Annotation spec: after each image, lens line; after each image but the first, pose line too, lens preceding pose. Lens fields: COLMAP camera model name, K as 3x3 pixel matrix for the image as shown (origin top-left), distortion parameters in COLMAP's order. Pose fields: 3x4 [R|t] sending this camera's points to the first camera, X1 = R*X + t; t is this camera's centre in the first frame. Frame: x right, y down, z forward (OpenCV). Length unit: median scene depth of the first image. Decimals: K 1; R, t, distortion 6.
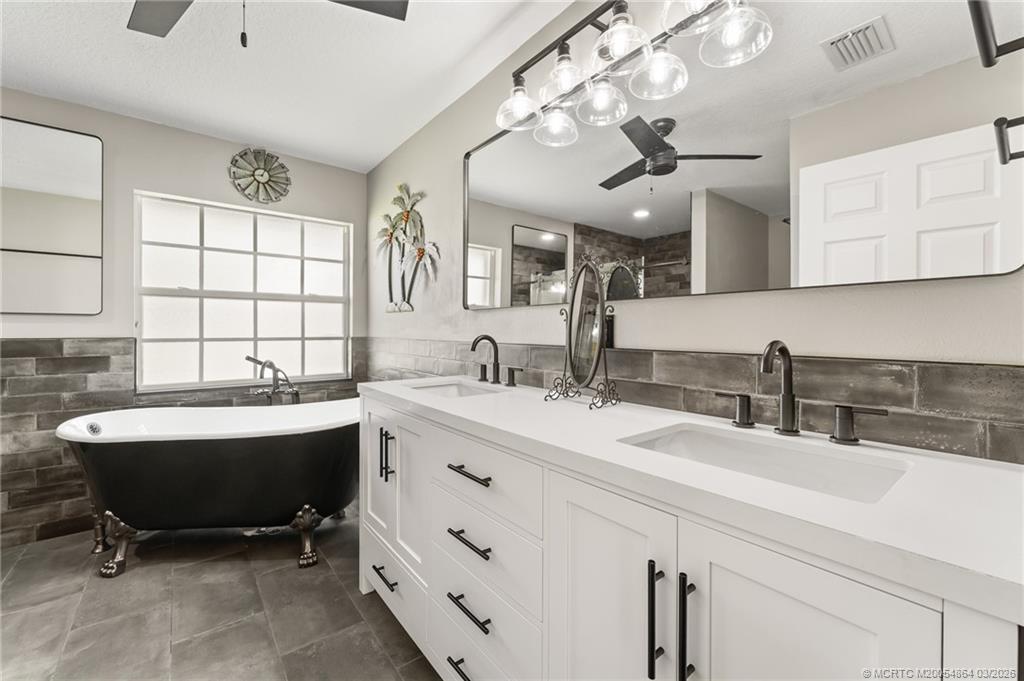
lens RADIAL K [[419.1, 0, 509.6], [0, 419.1, 332.4], [0, 0, 1]] dist [-0.004740, -0.000001]
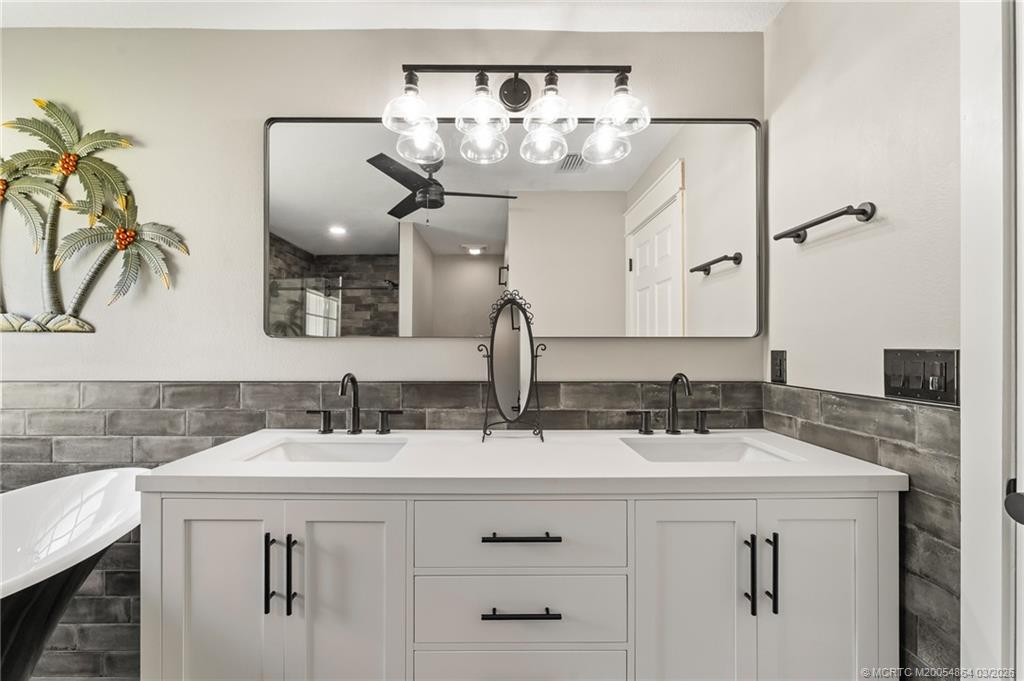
lens RADIAL K [[419.1, 0, 507.2], [0, 419.1, 347.0], [0, 0, 1]] dist [-0.004740, -0.000001]
pose [[0.613437, 0.000419, 0.789744, -0.676479], [0.005282, 0.999975, -0.004634, -0.050985], [-0.789726, 0.007014, 0.613420, 0.398952]]
